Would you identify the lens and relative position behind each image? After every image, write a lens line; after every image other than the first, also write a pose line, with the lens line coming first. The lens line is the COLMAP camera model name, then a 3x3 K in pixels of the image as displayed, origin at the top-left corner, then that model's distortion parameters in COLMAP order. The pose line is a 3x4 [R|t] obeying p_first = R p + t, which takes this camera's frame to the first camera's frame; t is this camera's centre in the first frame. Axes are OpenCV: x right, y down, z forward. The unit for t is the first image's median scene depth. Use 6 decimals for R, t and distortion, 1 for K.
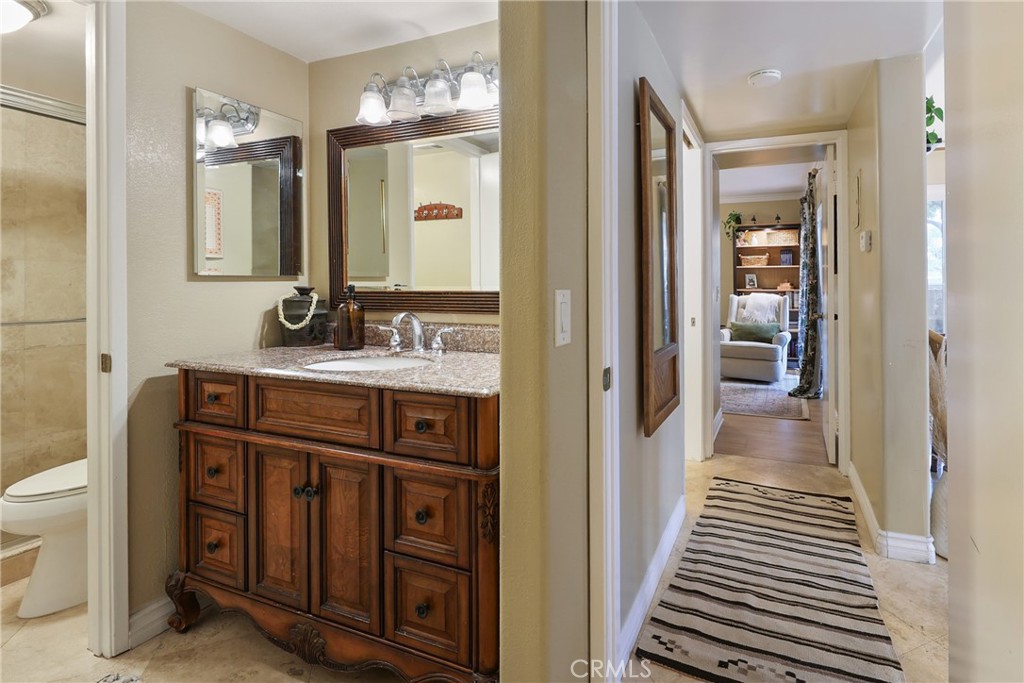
lens RADIAL K [[479.9, 0, 584.8], [0, 479.9, 288.9], [0, 0, 1]] dist [-0.001633, 0.000036]
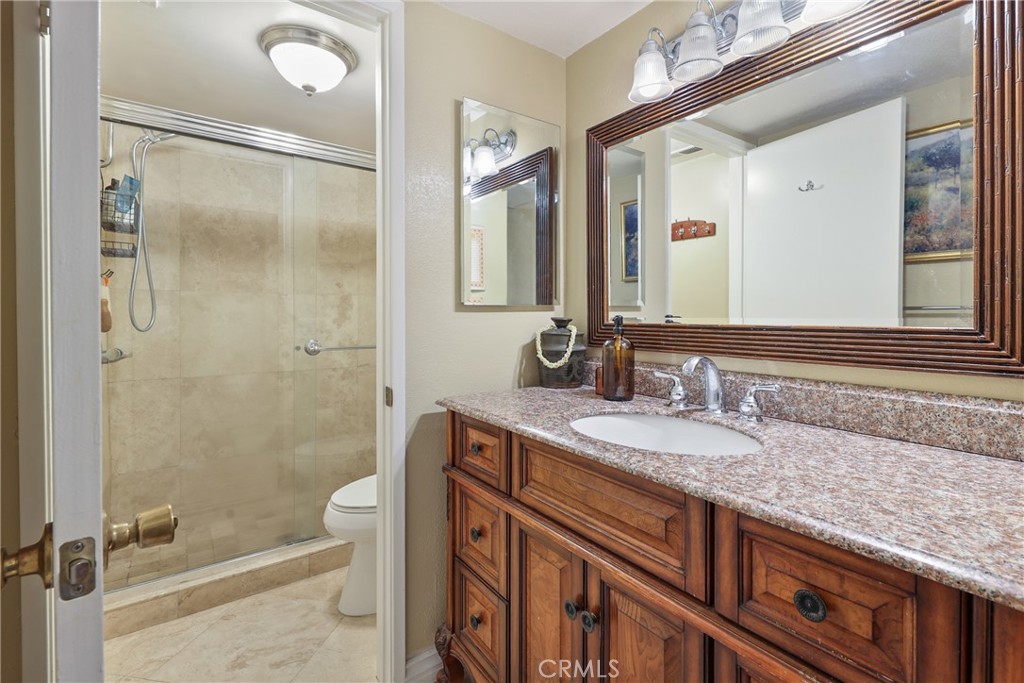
lens RADIAL K [[465.7, 0, 517.8], [0, 465.7, 320.1], [0, 0, 1]] dist [0.000486, 0.000060]
pose [[0.840713, 0.006450, -0.541443, -0.226153], [-0.004310, 0.999977, 0.005220, -0.005318], [0.541465, -0.002055, 0.840721, 0.291813]]
